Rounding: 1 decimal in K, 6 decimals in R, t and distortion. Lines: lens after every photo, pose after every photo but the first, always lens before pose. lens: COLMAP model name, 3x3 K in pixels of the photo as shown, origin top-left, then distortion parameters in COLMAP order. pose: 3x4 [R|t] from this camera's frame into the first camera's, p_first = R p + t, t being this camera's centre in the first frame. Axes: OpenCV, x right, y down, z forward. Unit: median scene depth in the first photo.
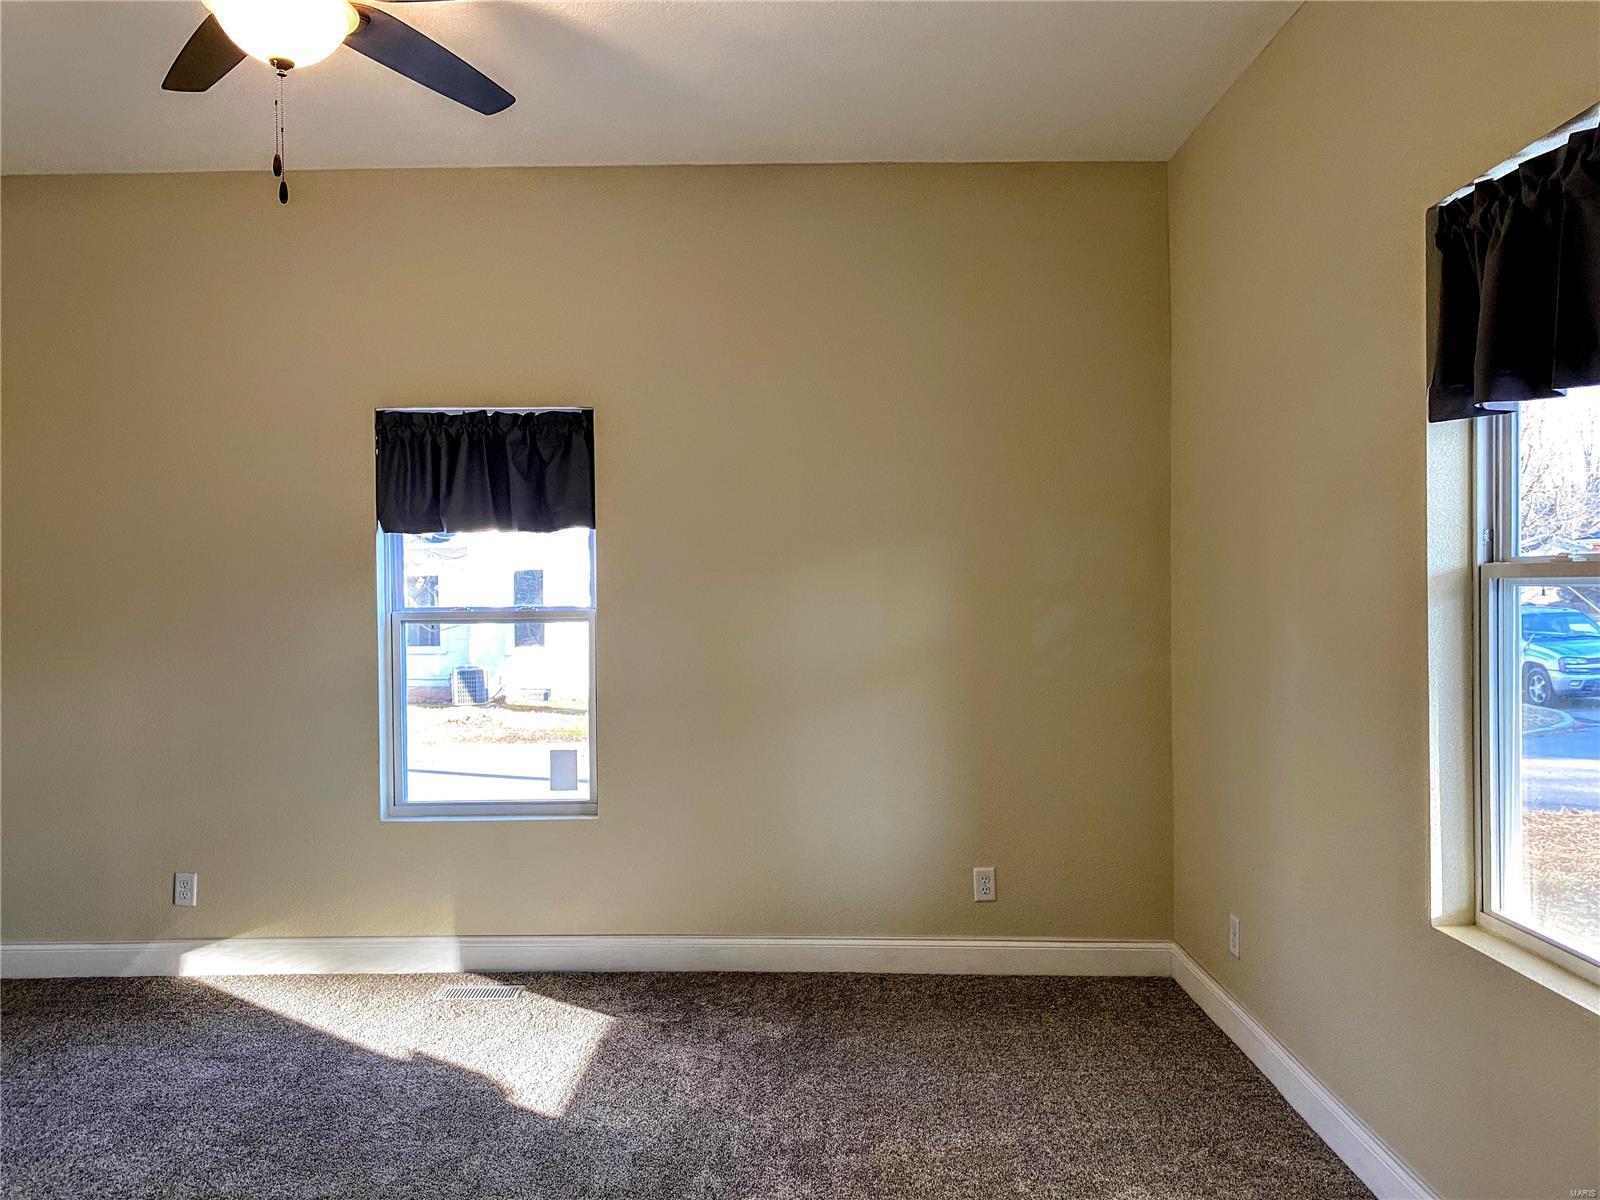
lens RADIAL K [[1216.8, 0, 797.8], [0, 1216.8, 606.6], [0, 0, 1]] dist [0.043661, -0.051594]
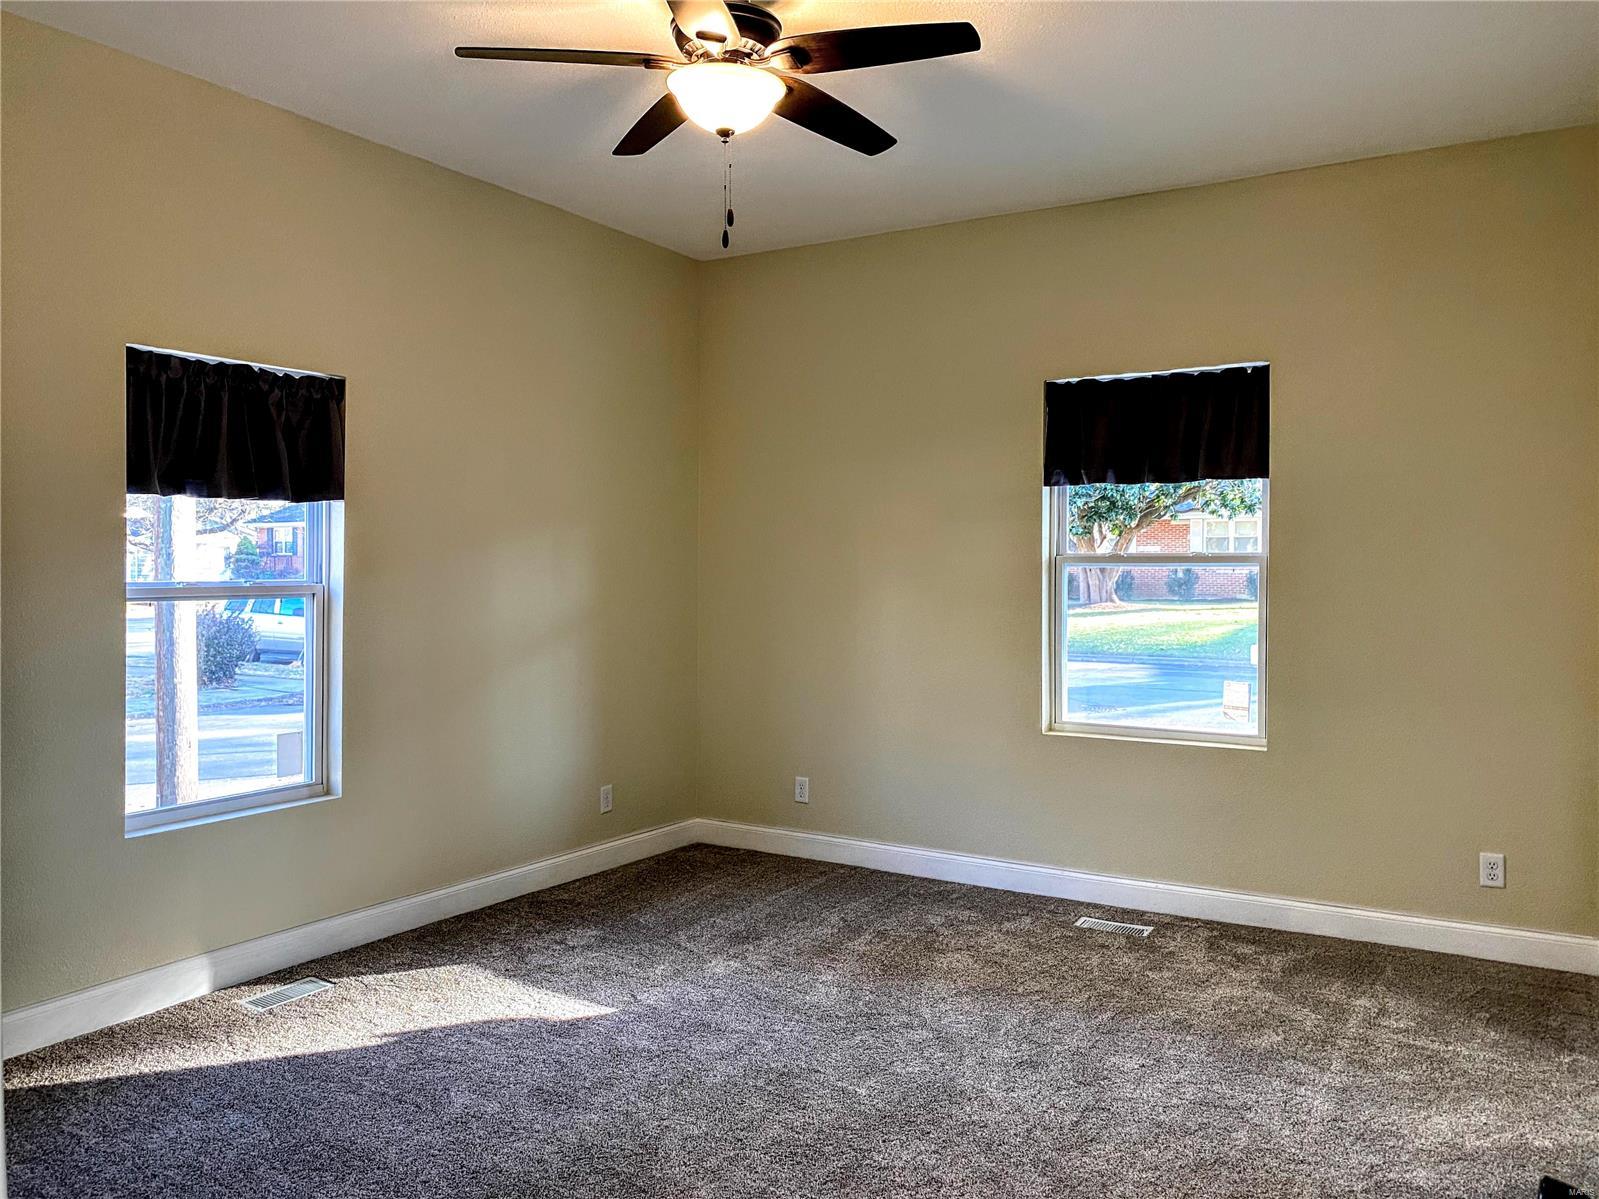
lens RADIAL K [[1216.0, 0, 791.1], [0, 1216.0, 588.0], [0, 0, 1]] dist [0.043661, -0.051594]
pose [[0.530245, -0.013212, 0.847741, -0.816611], [0.007925, 0.999912, 0.010627, -0.001179], [-0.847807, 0.001083, 0.530303, 0.172707]]
